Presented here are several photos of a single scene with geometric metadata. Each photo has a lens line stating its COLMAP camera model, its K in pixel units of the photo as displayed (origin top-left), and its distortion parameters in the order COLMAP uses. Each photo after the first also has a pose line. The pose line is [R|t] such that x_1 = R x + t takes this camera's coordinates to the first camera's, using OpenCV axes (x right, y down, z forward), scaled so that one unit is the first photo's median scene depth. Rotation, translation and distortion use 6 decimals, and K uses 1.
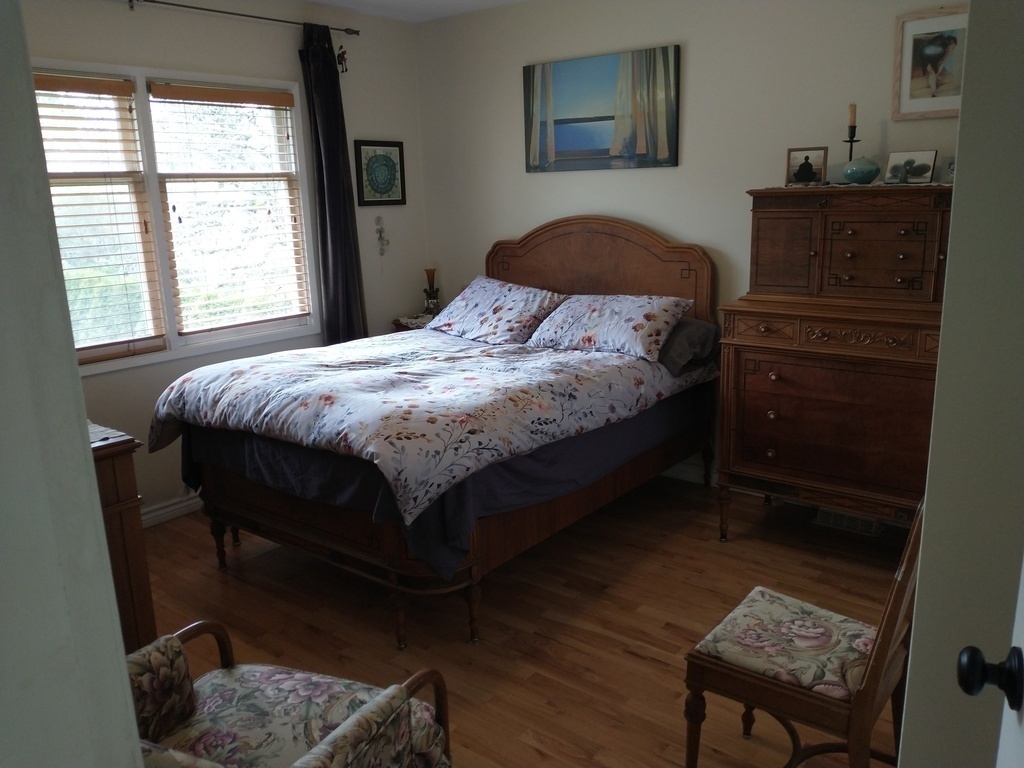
lens RADIAL K [[799.2, 0, 512.0], [0, 799.2, 384.0], [0, 0, 1]] dist [0.026352, -0.086483]
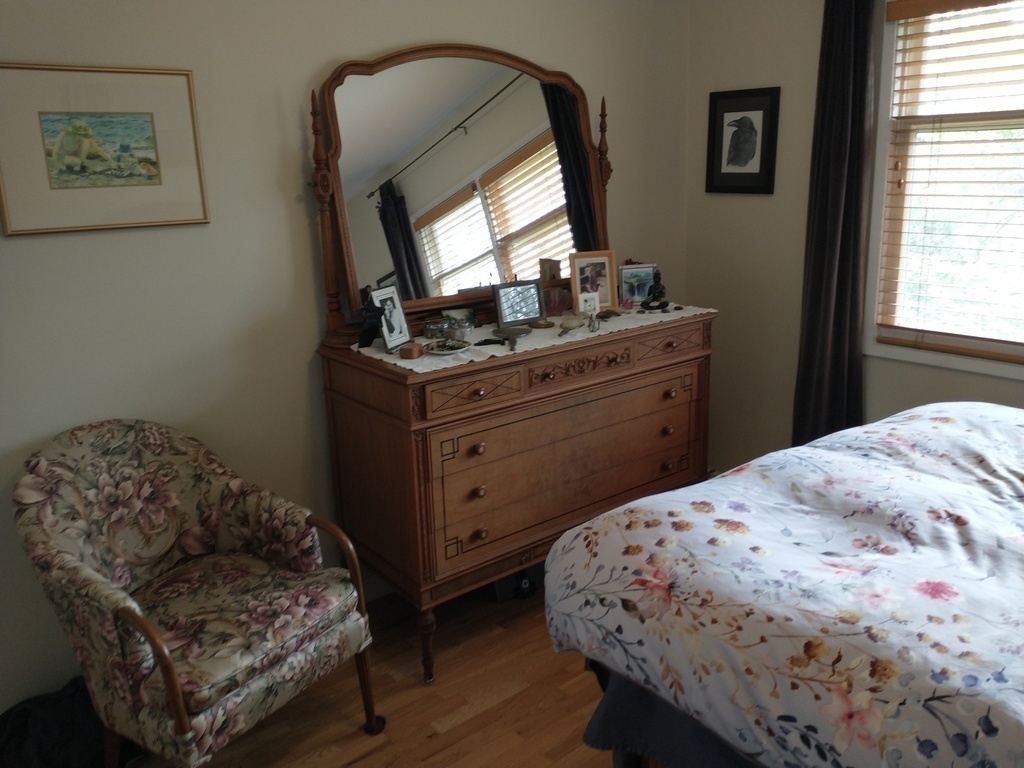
lens RADIAL K [[799.2, 0, 512.0], [0, 799.2, 384.0], [0, 0, 1]] dist [0.026352, -0.086483]
pose [[-0.208382, 0.290560, -0.933891, 0.436822], [-0.196198, 0.923024, 0.330957, -0.247023], [0.958167, 0.252193, -0.135334, 0.959296]]
